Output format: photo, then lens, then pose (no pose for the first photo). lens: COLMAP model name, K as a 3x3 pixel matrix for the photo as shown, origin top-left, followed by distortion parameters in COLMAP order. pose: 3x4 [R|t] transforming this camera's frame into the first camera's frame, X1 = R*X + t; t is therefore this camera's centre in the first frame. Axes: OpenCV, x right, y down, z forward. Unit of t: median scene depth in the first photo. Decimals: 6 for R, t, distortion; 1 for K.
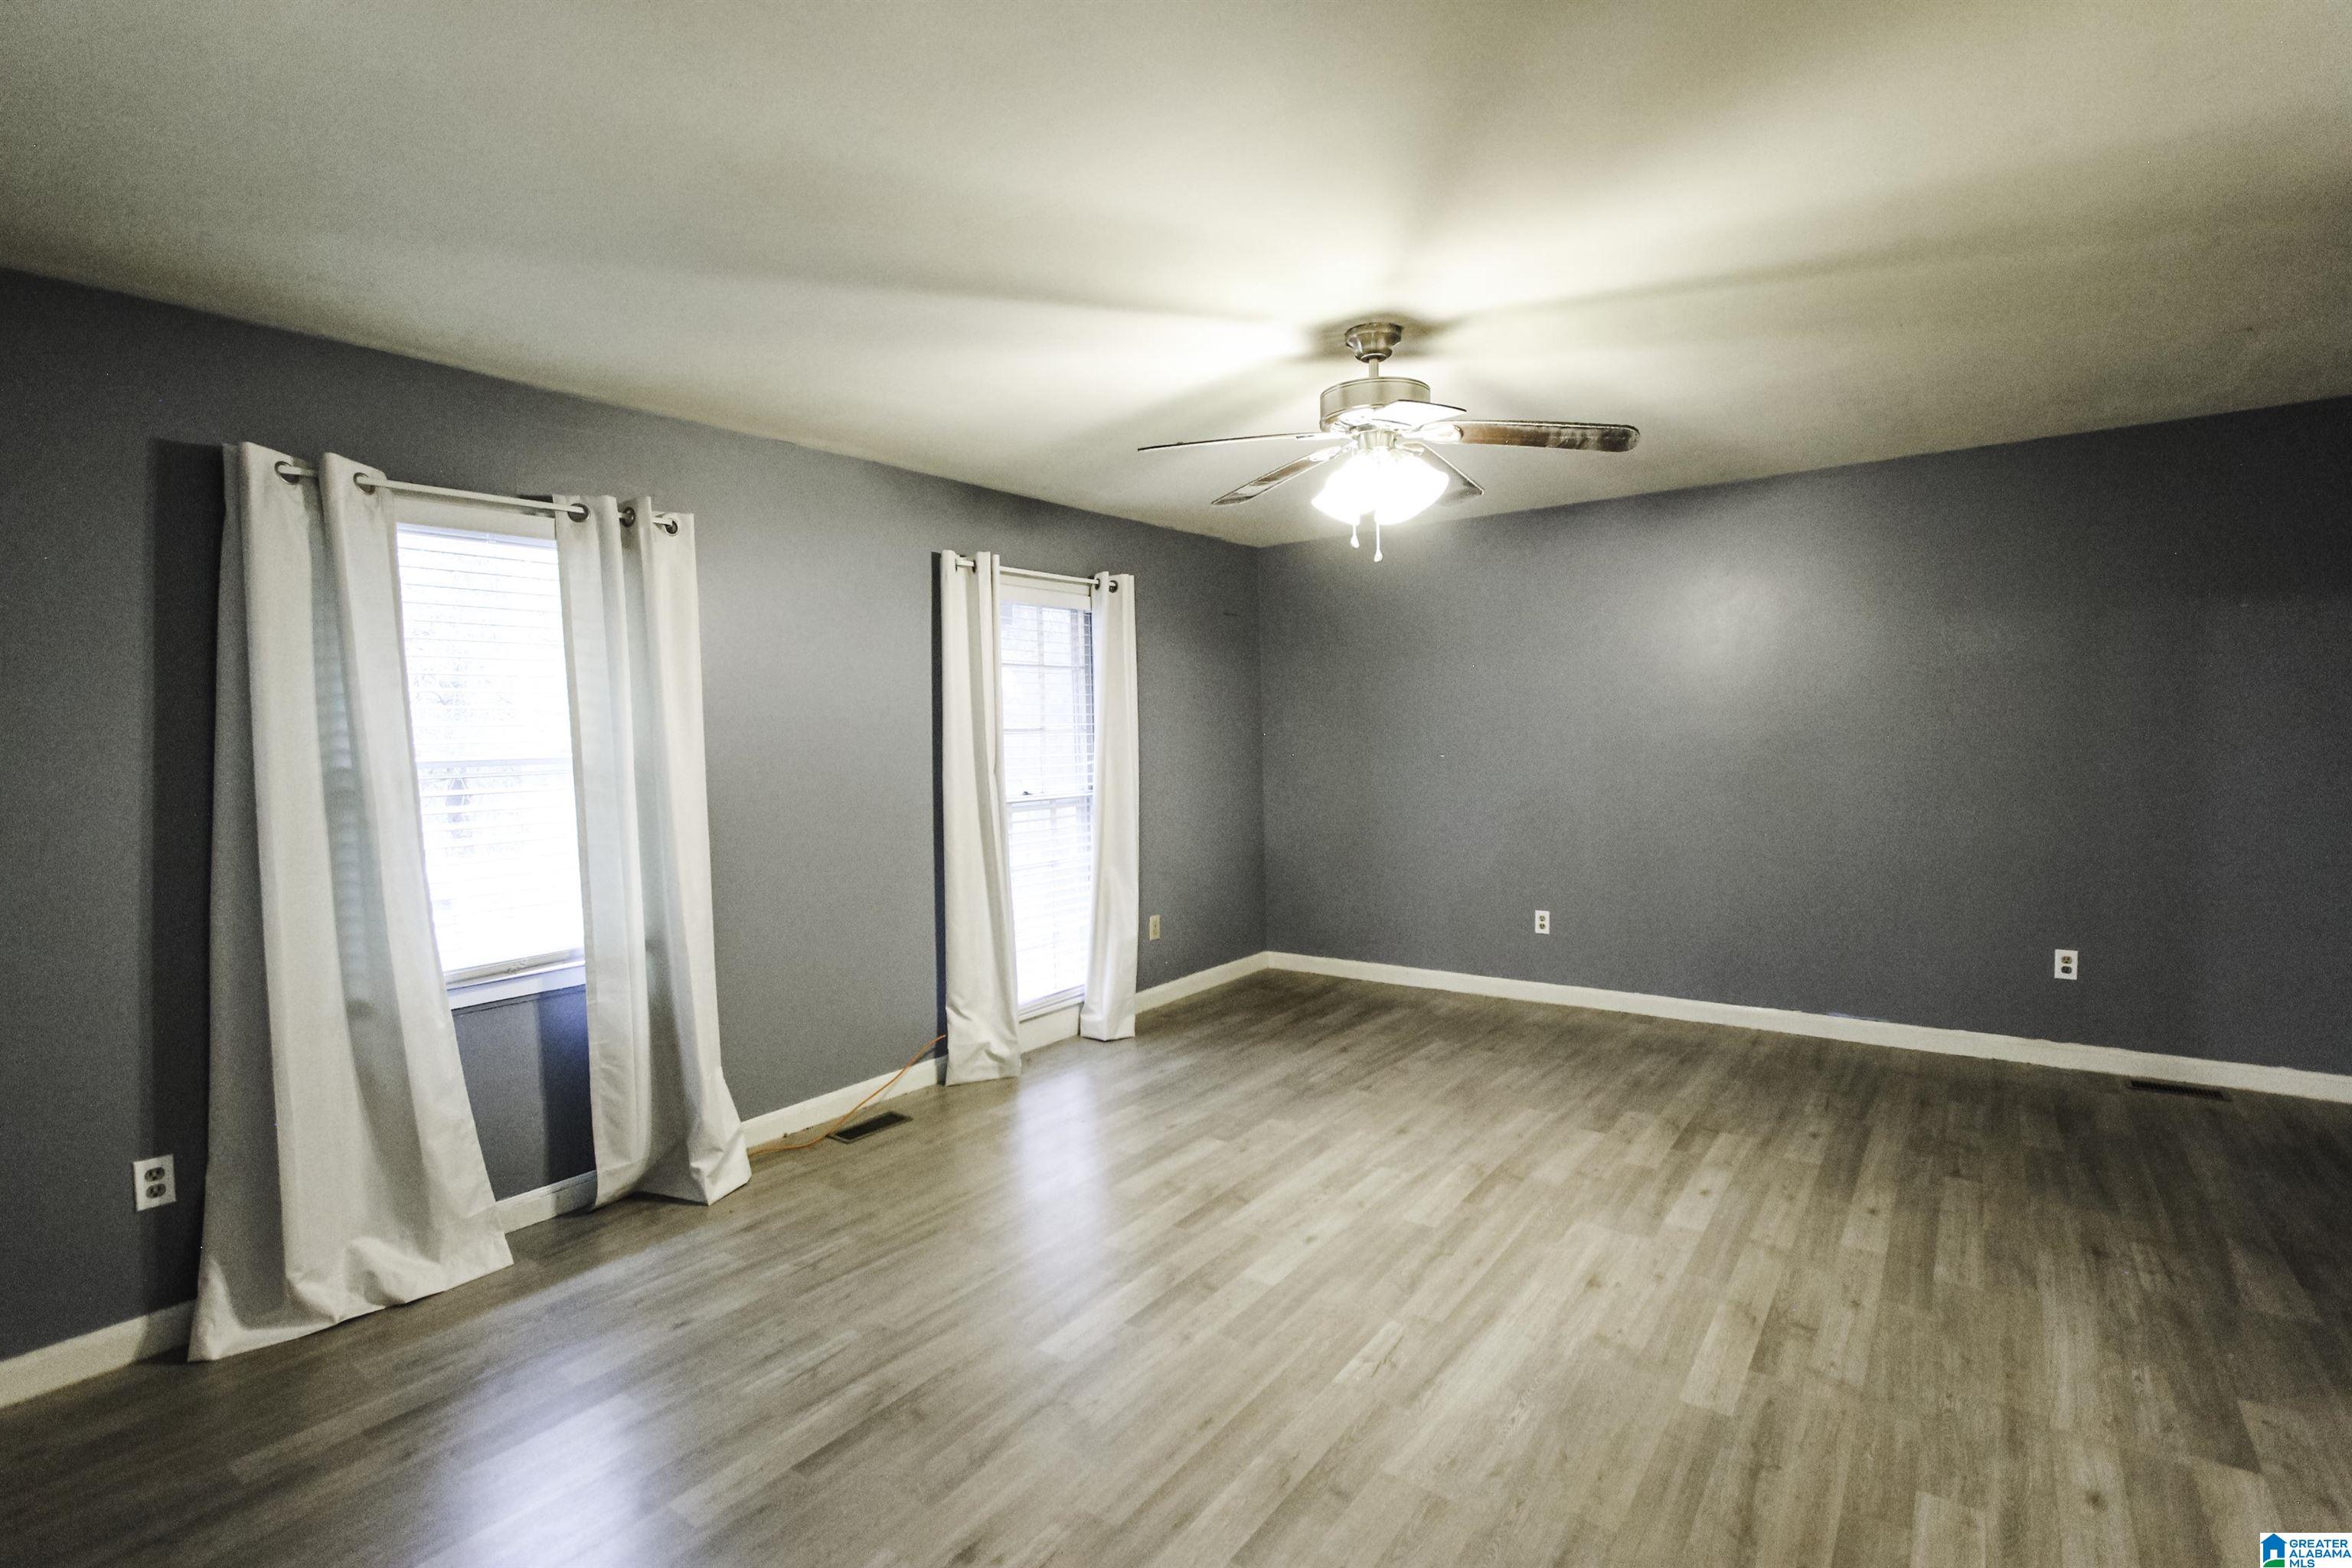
lens RADIAL K [[1083.9, 0, 1171.2], [0, 1083.9, 781.2], [0, 0, 1]] dist [-0.015378, 0.001849]
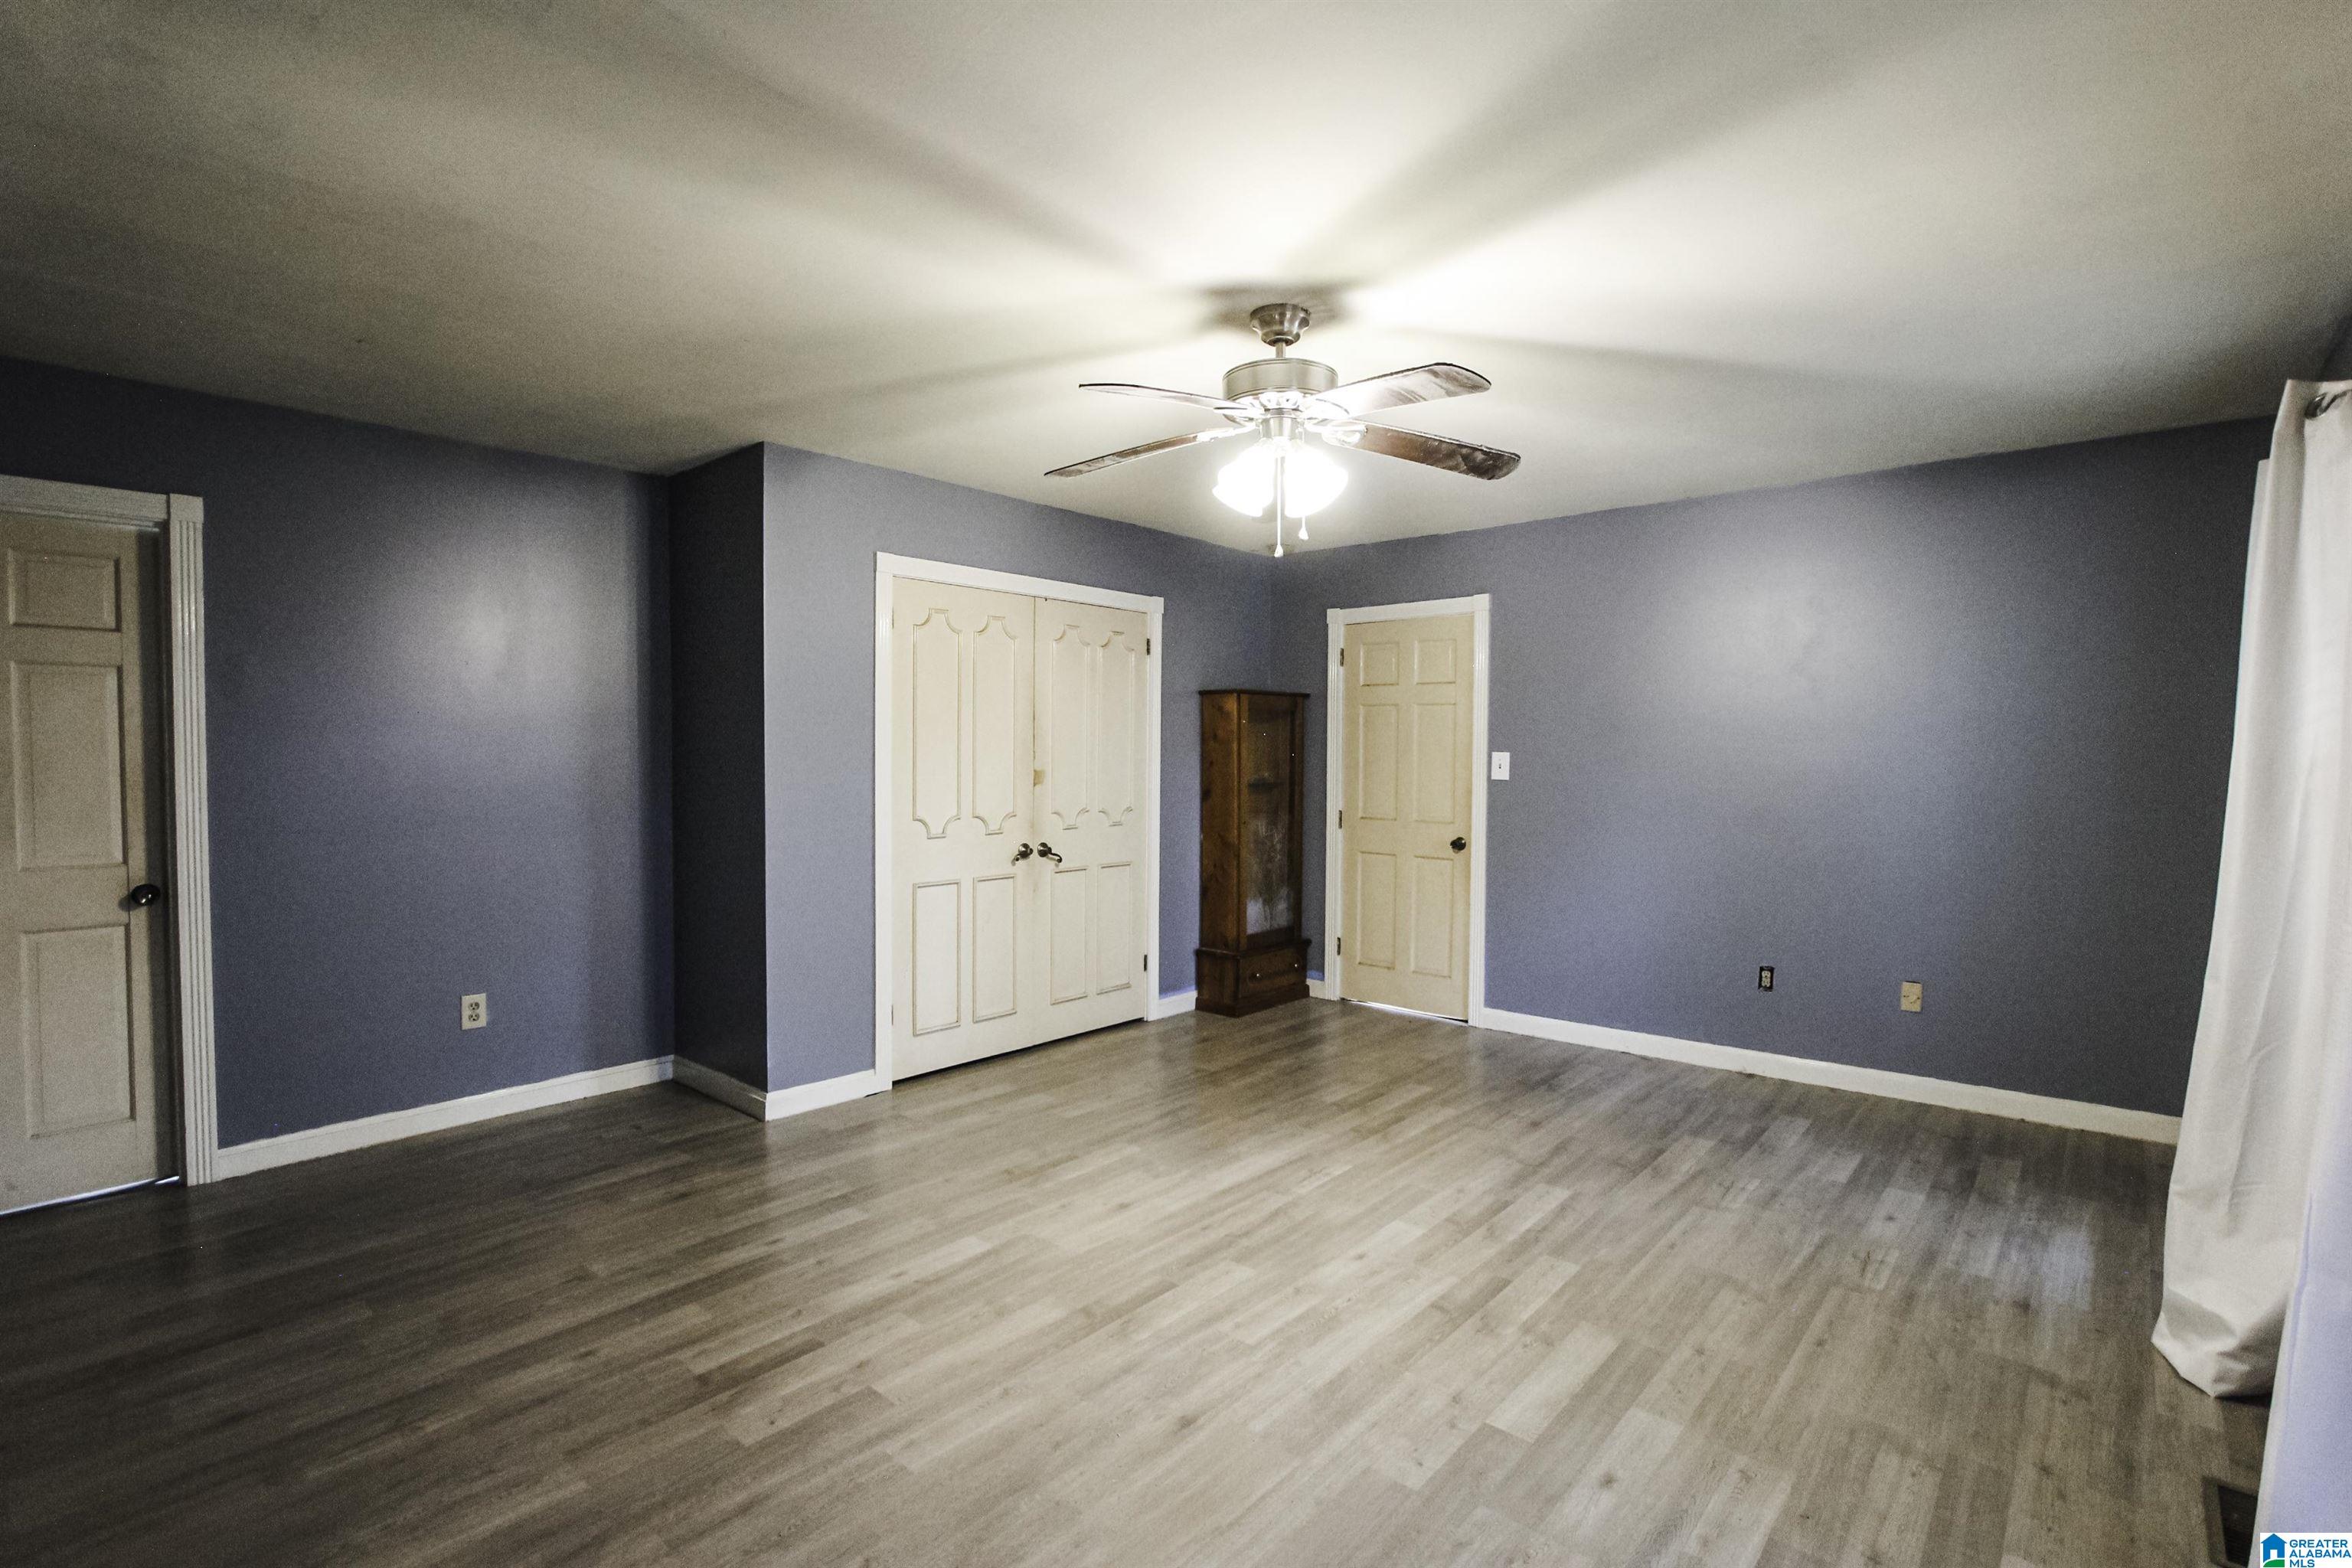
lens RADIAL K [[1083.9, 0, 1174.9], [0, 1083.9, 783.8], [0, 0, 1]] dist [-0.015378, 0.001849]
pose [[-0.996410, 0.019603, 0.082358, 0.214493], [0.025984, 0.996682, 0.077134, -0.085088], [-0.080573, 0.078997, -0.993613, 2.022599]]
